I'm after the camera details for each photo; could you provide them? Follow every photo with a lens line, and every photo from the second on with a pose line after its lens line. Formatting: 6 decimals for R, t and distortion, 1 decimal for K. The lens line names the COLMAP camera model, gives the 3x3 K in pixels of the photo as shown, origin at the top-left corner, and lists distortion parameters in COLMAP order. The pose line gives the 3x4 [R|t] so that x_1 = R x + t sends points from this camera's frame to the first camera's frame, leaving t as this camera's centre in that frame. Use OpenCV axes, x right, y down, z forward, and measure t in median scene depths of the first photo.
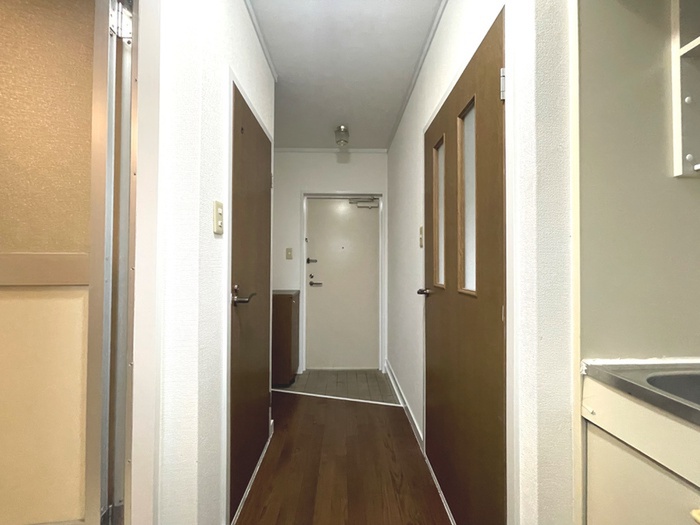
lens RADIAL K [[281.4, 0, 350.6], [0, 281.4, 264.3], [0, 0, 1]] dist [-0.002568, 0.000258]
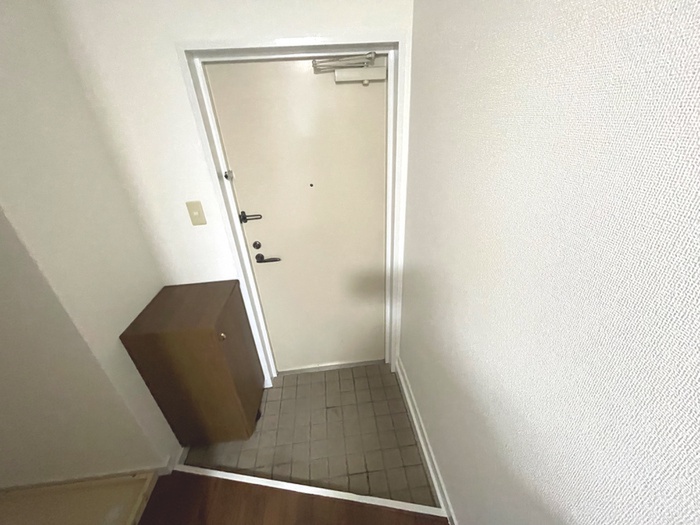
lens RADIAL K [[281.4, 0, 351.2], [0, 281.4, 259.9], [0, 0, 1]] dist [-0.002568, 0.000258]
pose [[0.994002, -0.088506, 0.064239, -0.002811], [0.047612, 0.879034, 0.474375, -0.174053], [-0.098453, -0.468471, 0.877976, 0.527735]]
